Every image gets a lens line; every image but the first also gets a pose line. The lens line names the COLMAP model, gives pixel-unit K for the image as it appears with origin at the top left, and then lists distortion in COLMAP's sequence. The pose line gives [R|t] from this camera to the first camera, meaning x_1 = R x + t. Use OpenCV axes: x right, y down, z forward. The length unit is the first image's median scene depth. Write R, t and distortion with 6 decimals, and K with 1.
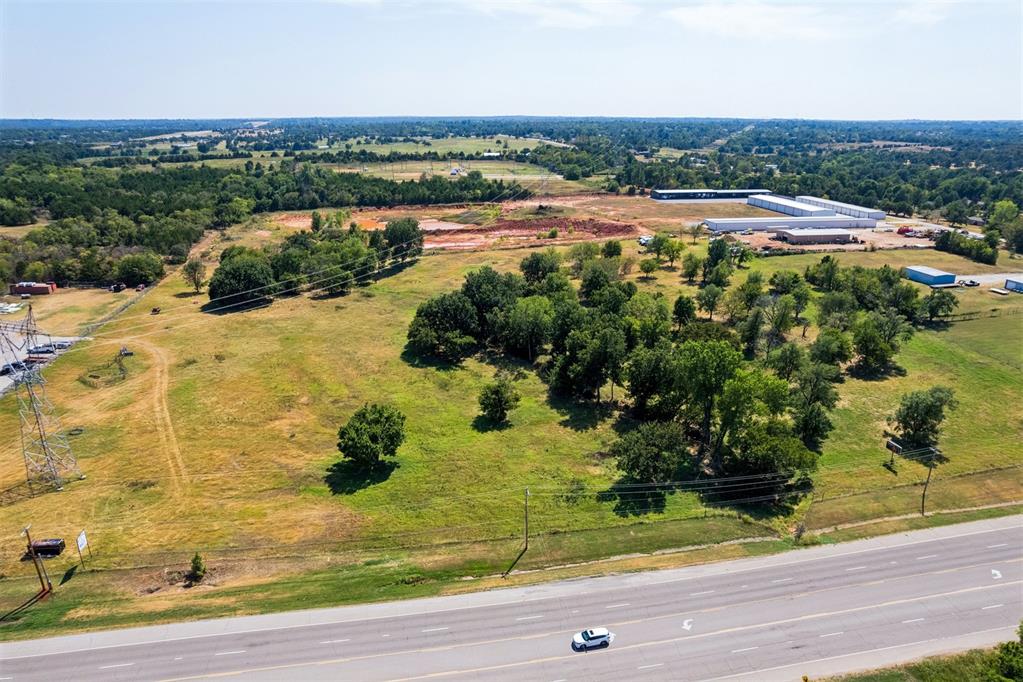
lens RADIAL K [[655.2, 0, 522.2], [0, 655.2, 342.7], [0, 0, 1]] dist [-0.073635, 0.063056]
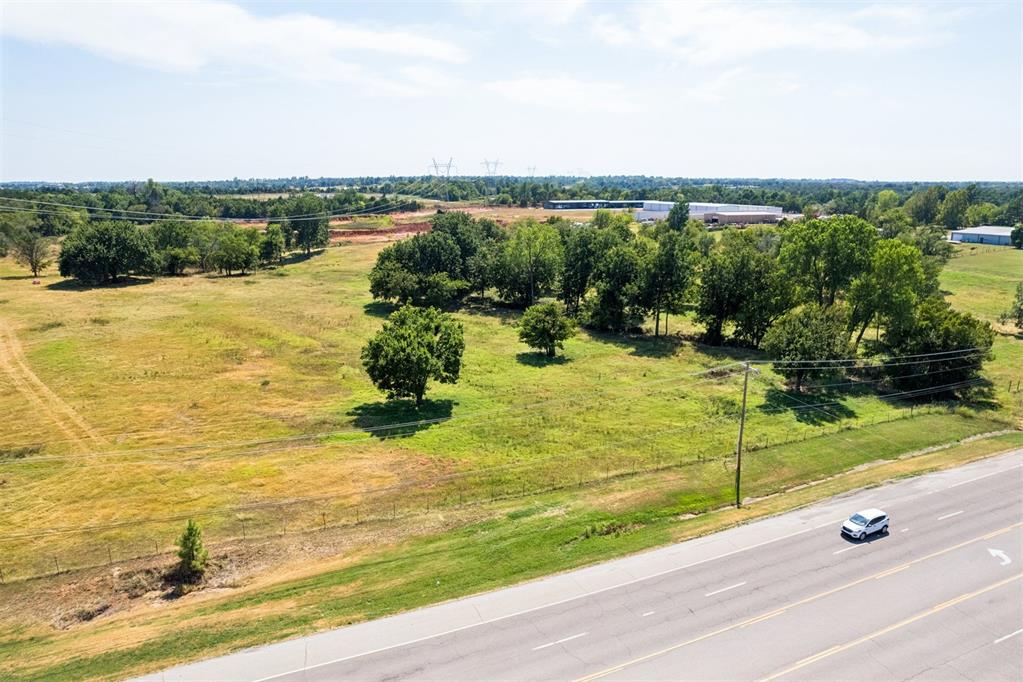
lens RADIAL K [[655.2, 0, 514.7], [0, 655.2, 348.9], [0, 0, 1]] dist [-0.073635, 0.063056]
pose [[0.971914, -0.063833, 0.226512, -0.223845], [0.083084, 0.993602, -0.076493, 0.153892], [-0.220180, 0.093165, 0.971000, 0.286388]]
